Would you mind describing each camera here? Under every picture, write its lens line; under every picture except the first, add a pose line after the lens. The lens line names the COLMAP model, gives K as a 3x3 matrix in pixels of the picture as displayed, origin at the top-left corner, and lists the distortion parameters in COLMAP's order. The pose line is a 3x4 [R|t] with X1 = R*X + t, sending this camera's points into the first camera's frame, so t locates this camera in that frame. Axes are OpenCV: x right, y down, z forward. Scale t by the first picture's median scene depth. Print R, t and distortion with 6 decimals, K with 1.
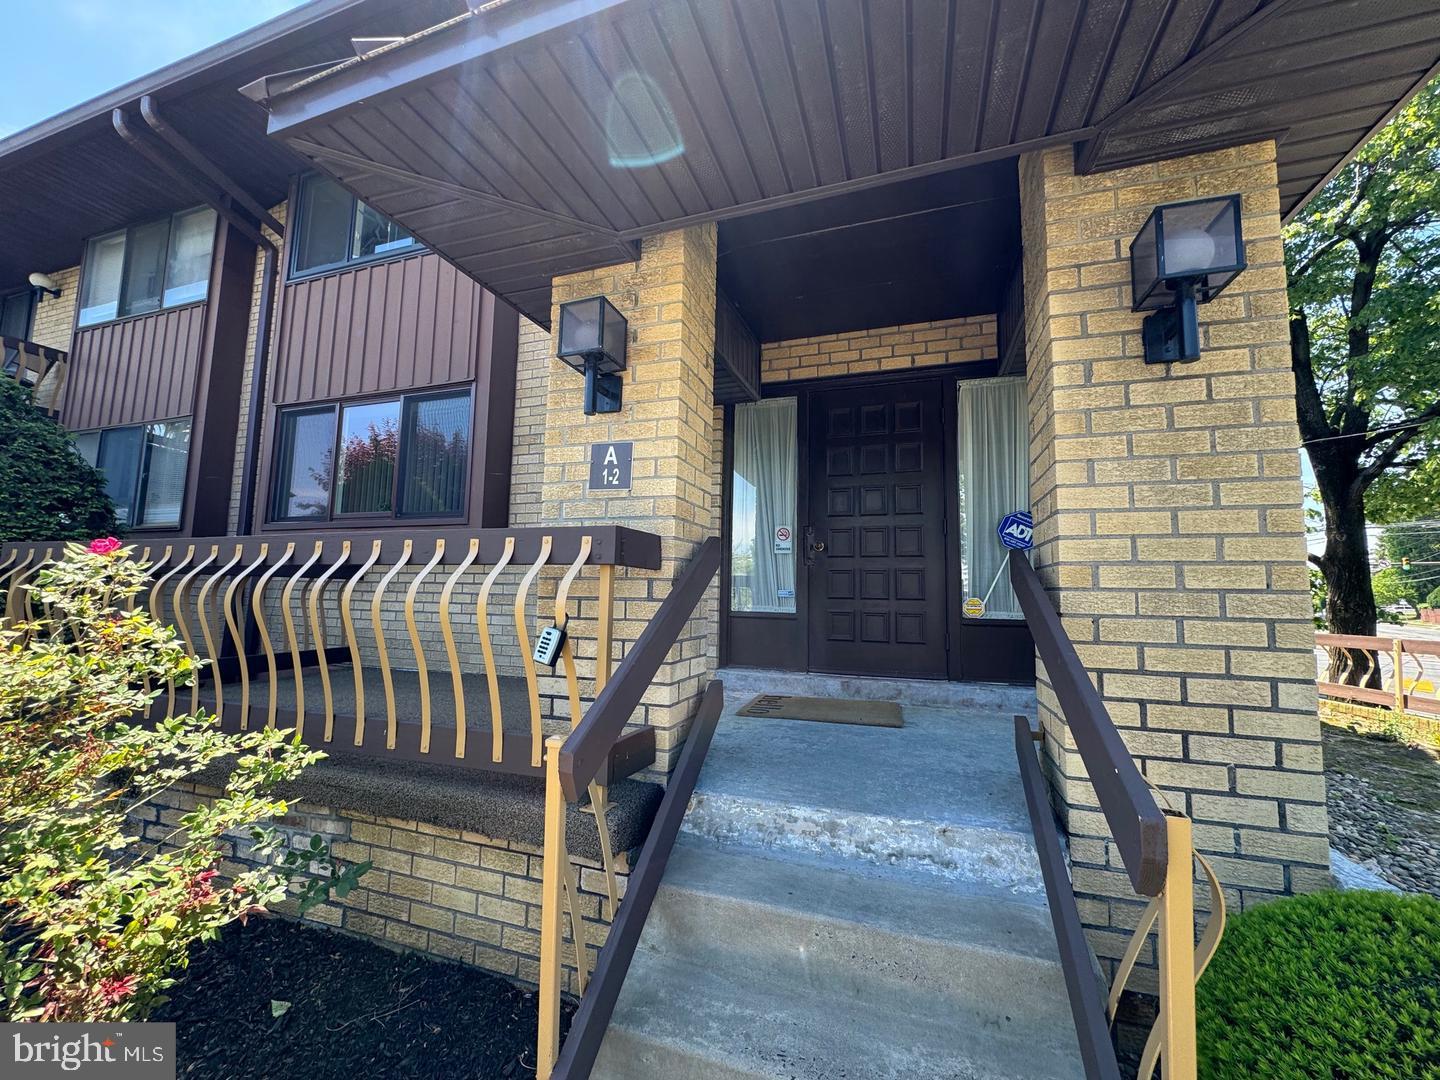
lens RADIAL K [[574.7, 0, 720.0], [0, 574.7, 540.0], [0, 0, 1]] dist [-0.000536, -0.000015]
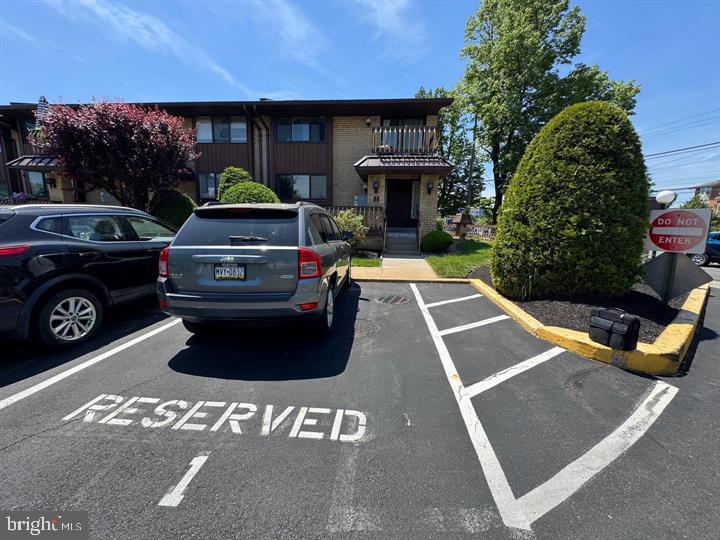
lens RADIAL K [[287.4, 0, 360.0], [0, 287.4, 270.0], [0, 0, 1]] dist [-0.000536, -0.000015]
pose [[0.969896, -0.034390, 0.241081, -1.526436], [-0.027696, 0.967978, 0.249504, -0.164894], [-0.241941, -0.248670, 0.937885, -3.354868]]
